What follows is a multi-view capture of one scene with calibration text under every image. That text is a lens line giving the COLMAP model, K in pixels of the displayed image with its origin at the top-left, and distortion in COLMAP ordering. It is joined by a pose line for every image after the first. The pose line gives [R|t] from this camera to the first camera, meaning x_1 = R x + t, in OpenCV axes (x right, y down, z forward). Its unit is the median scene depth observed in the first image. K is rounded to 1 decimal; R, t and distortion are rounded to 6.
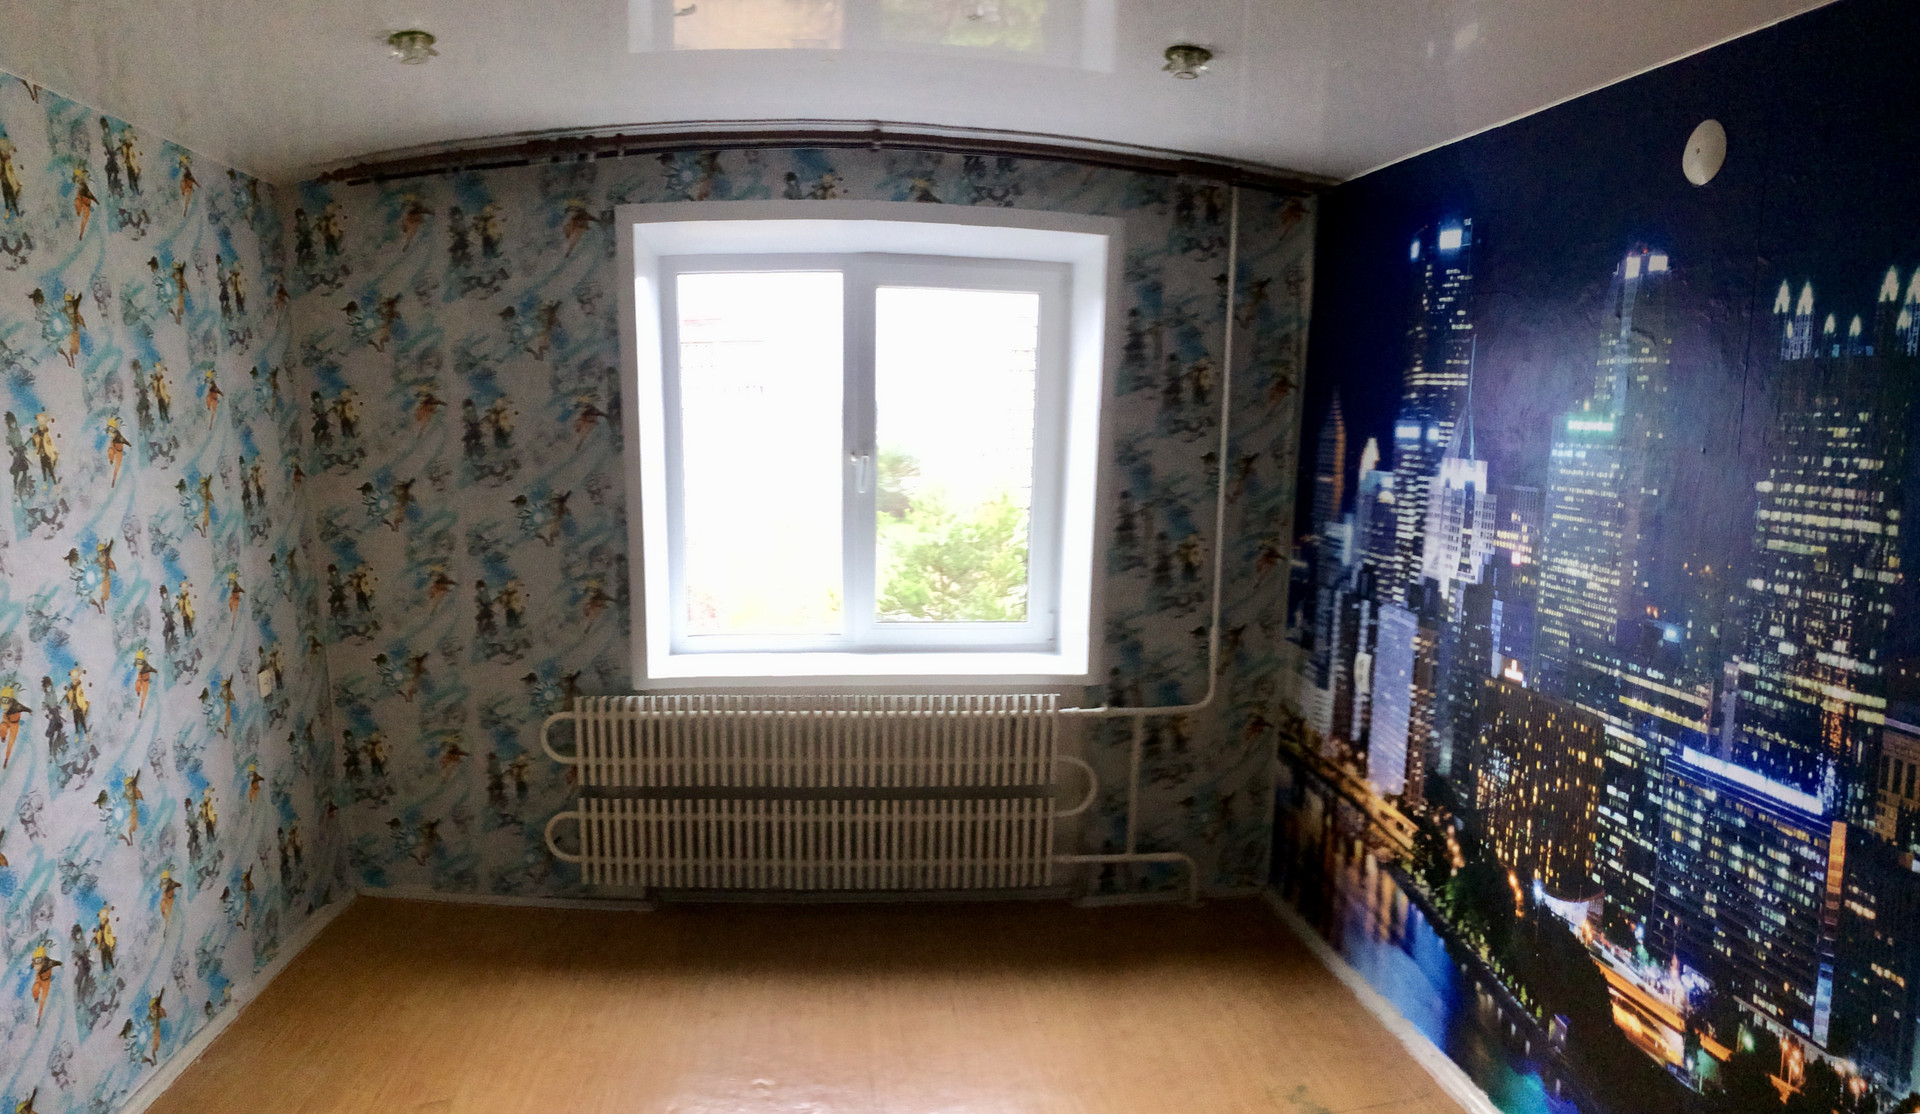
lens RADIAL K [[1843.0, 0, 954.3], [0, 1843.0, 550.6], [0, 0, 1]] dist [0.006299, 0.000000]
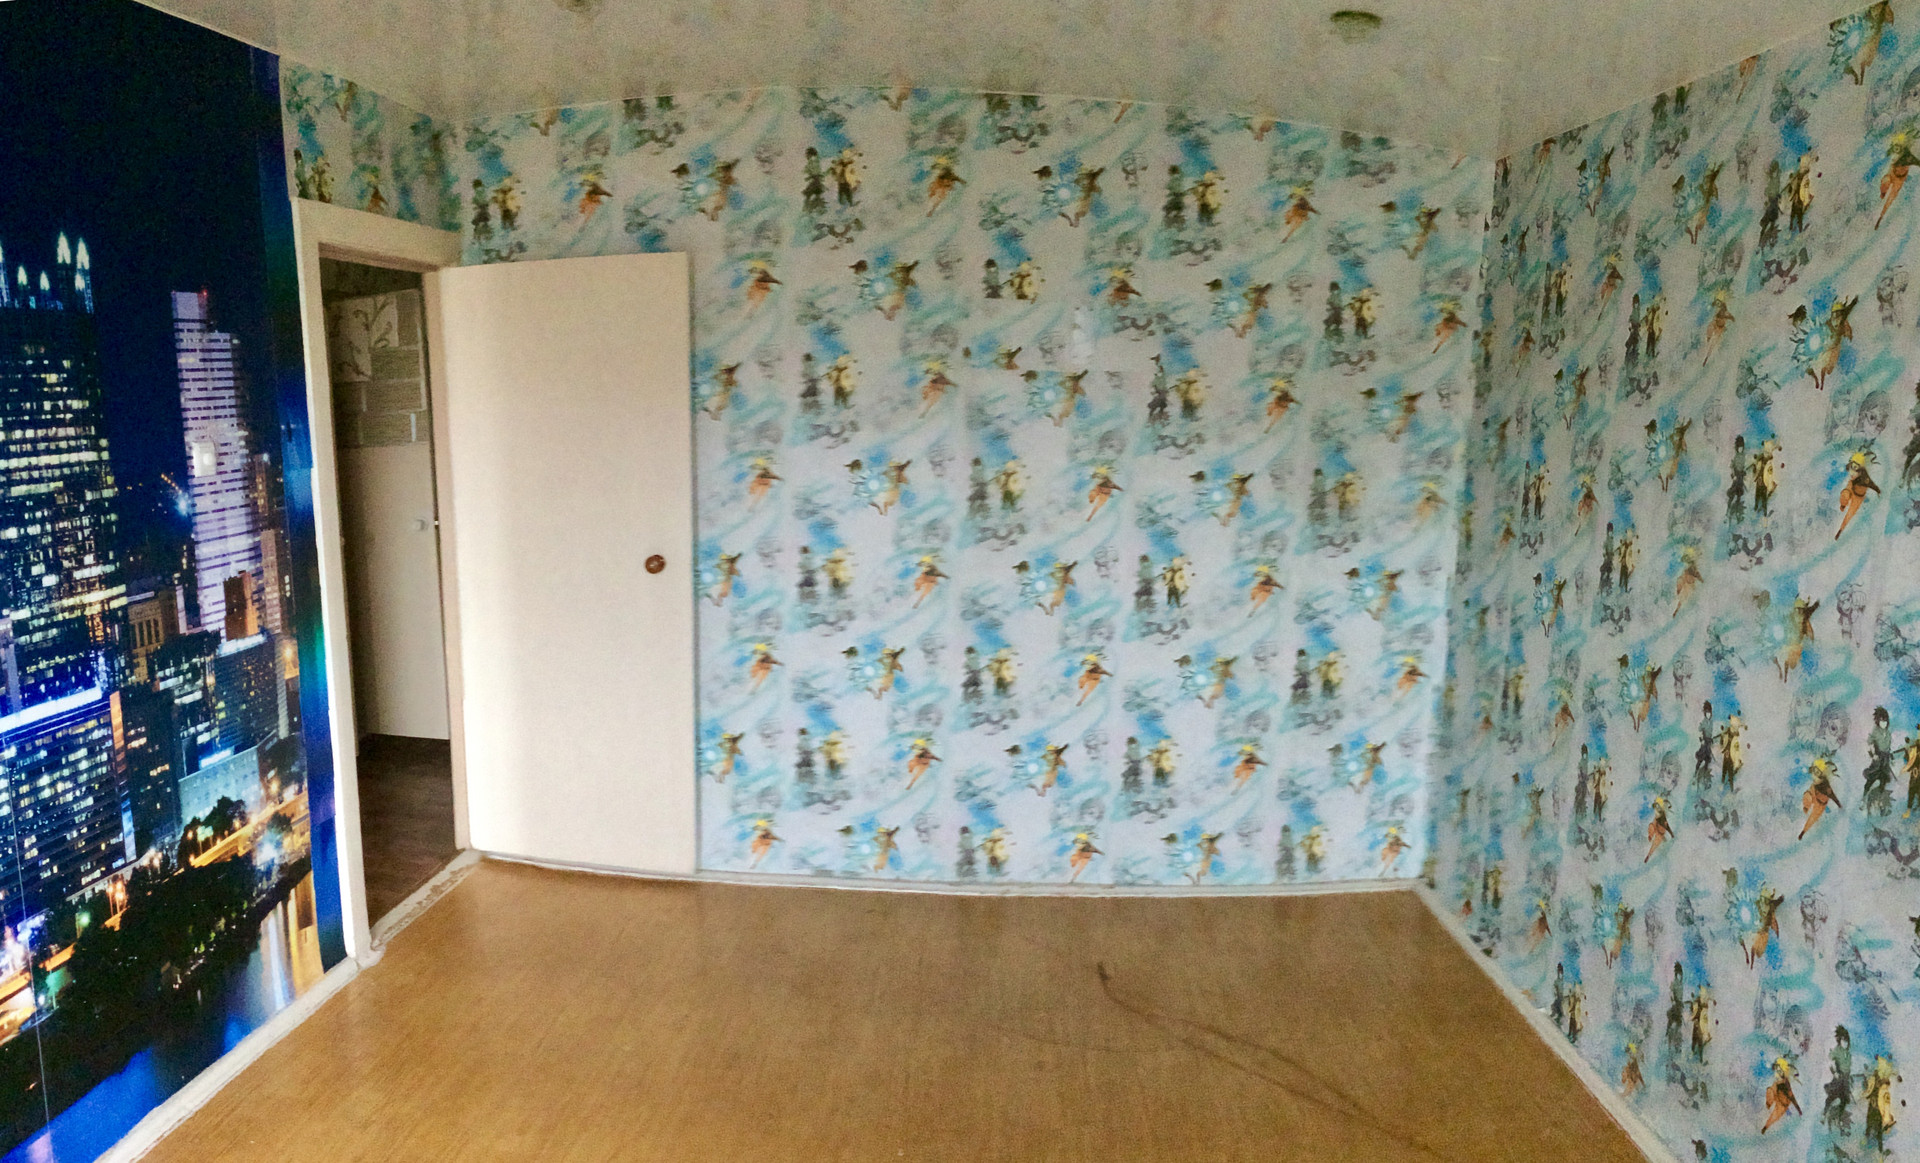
lens RADIAL K [[1987.1, 0, 956.1], [0, 1987.1, 582.3], [0, 0, 1]] dist [0.016604, 0.000000]
pose [[-0.981930, -0.140900, 0.126334, -0.226918], [-0.114950, 0.974387, 0.193280, -0.239989], [-0.150331, 0.175266, -0.972976, 2.114470]]
